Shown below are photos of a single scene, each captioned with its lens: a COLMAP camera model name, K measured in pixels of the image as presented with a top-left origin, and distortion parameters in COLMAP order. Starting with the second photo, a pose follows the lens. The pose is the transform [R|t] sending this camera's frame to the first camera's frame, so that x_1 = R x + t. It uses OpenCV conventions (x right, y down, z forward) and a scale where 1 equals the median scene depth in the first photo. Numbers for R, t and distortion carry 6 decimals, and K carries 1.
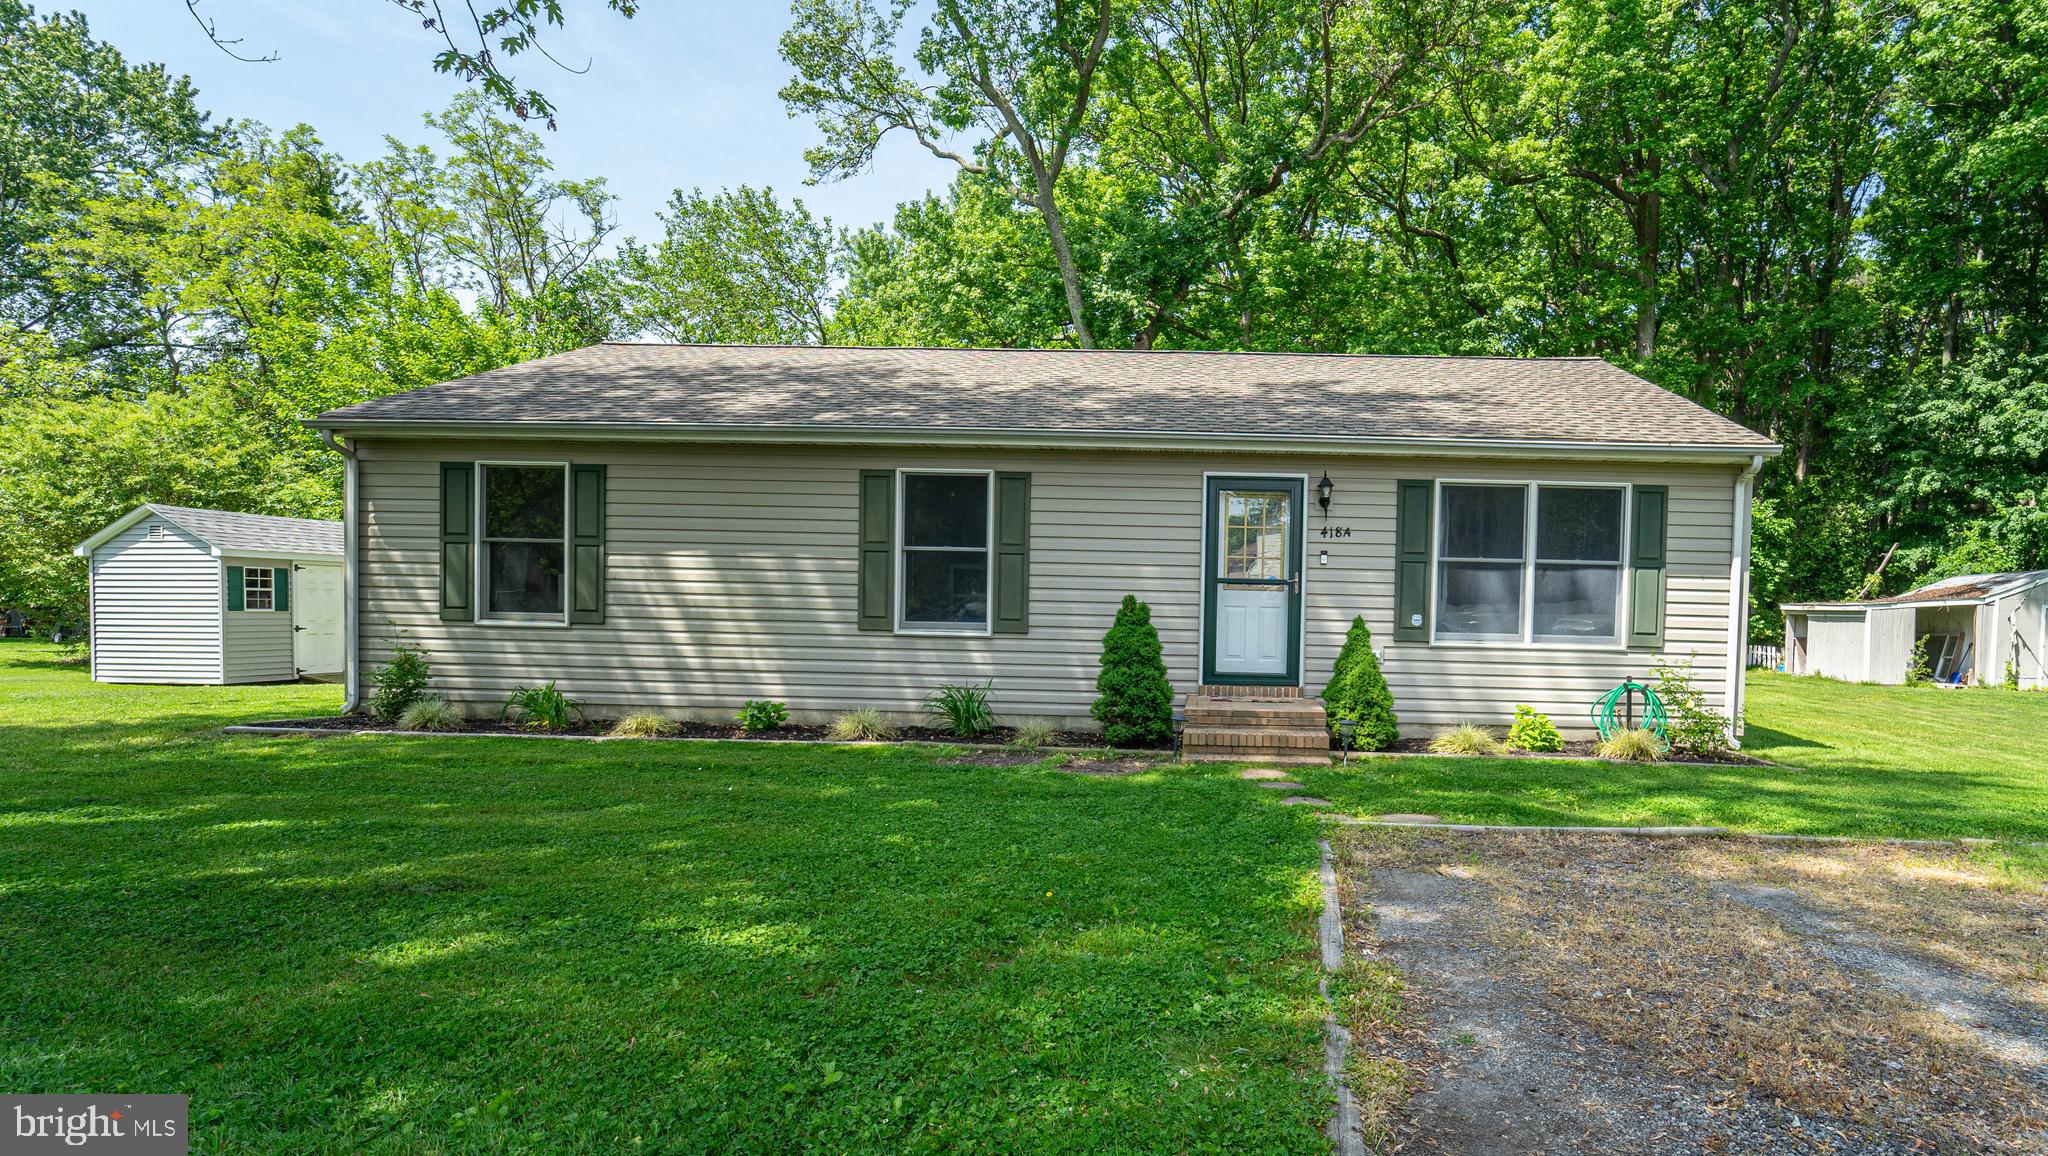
lens RADIAL K [[874.0, 0, 1024.2], [0, 874.0, 653.8], [0, 0, 1]] dist [-0.021916, 0.000354]
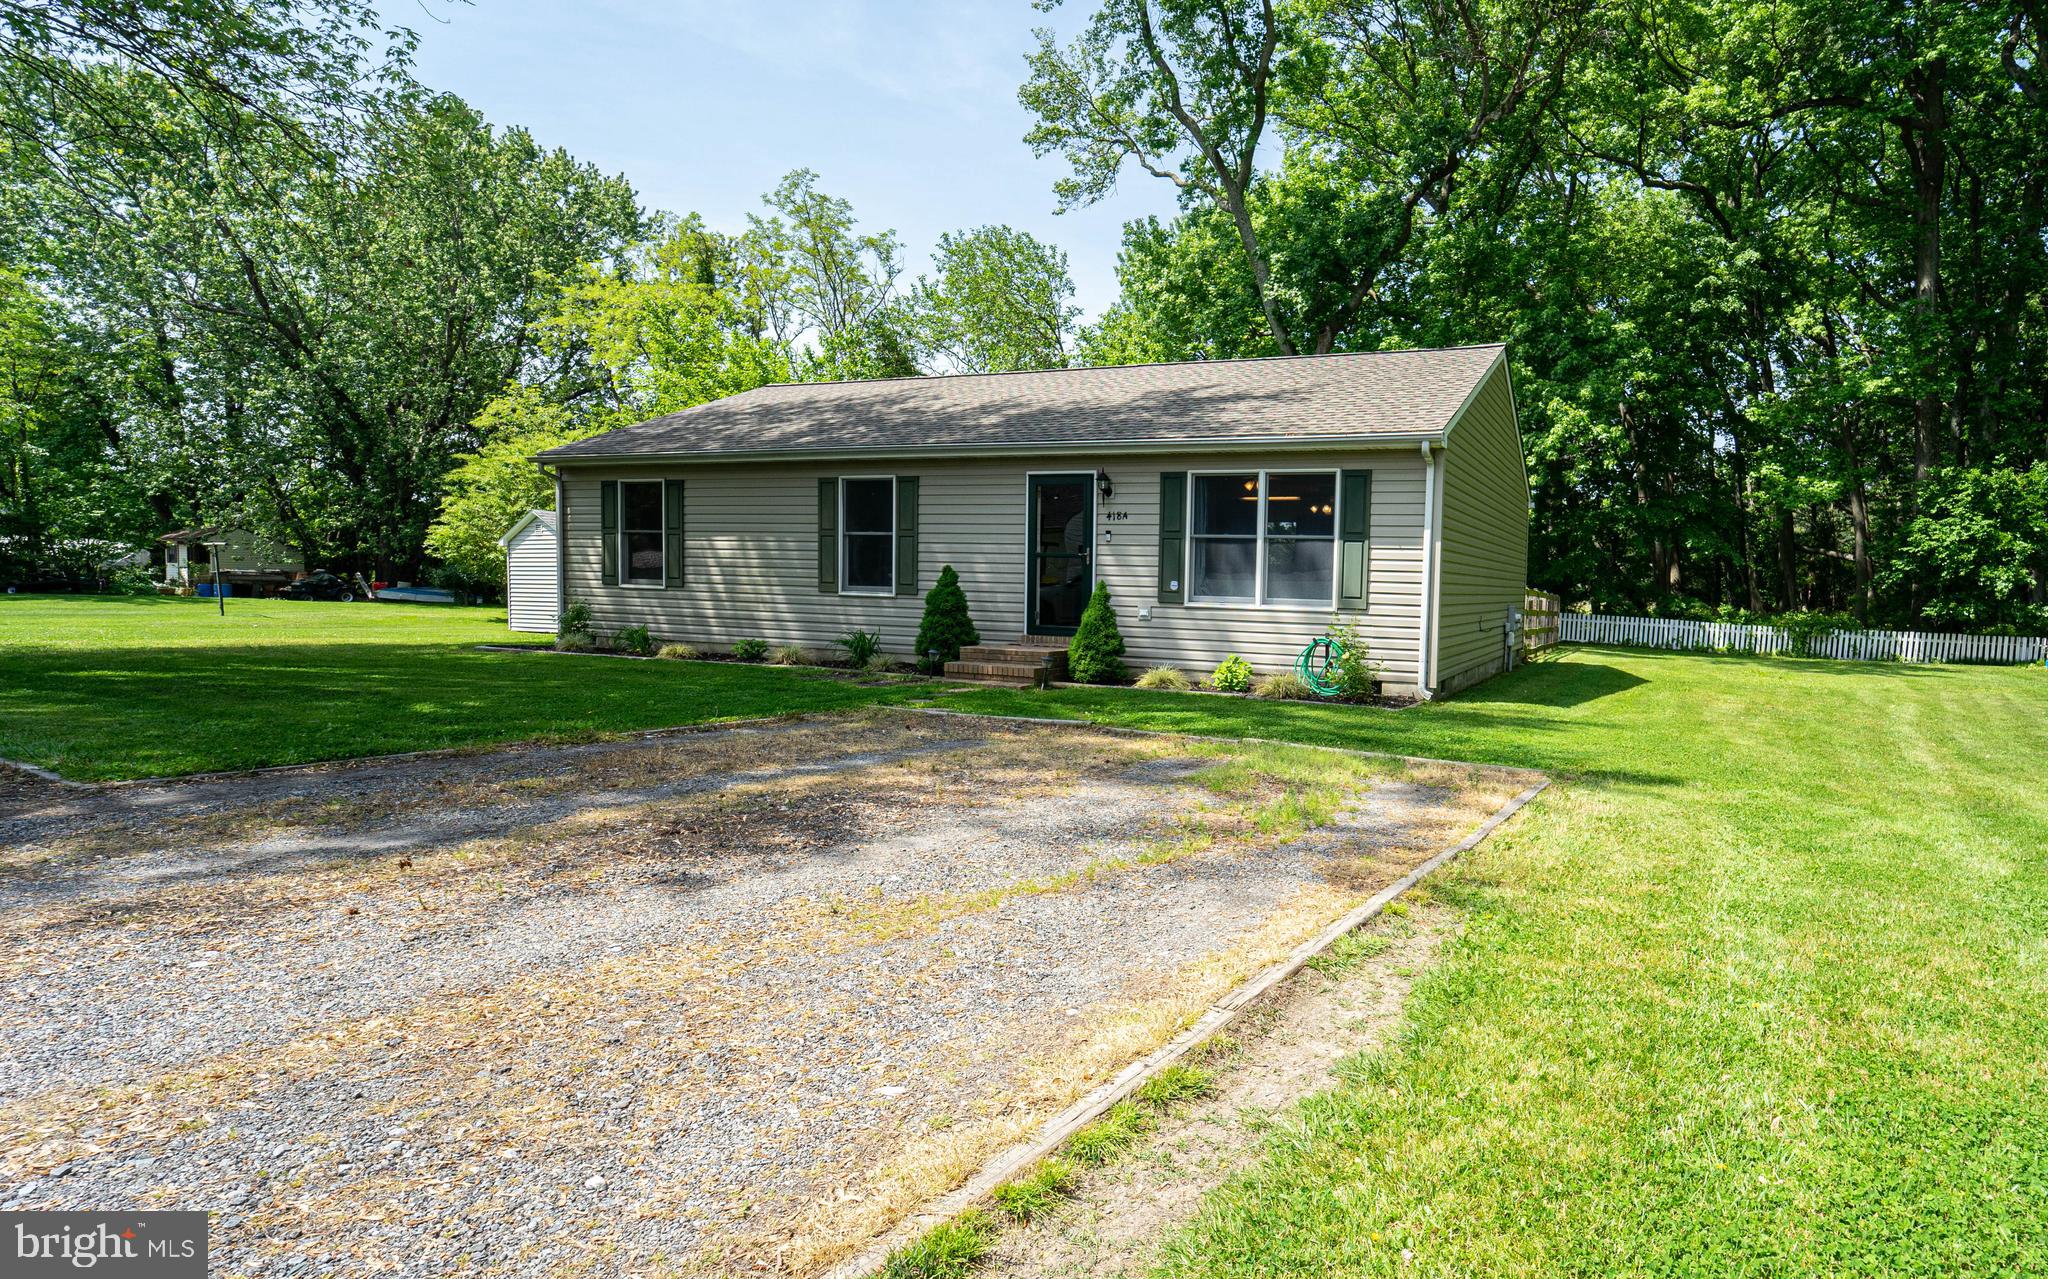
lens RADIAL K [[808.6, 0, 1025.9], [0, 808.6, 642.7], [0, 0, 1]] dist [-0.017161, -0.000305]
pose [[0.951117, 0.028291, -0.307533, 0.503739], [-0.024787, 0.999576, 0.015295, 0.025373], [0.307835, -0.006925, 0.951414, -0.133649]]
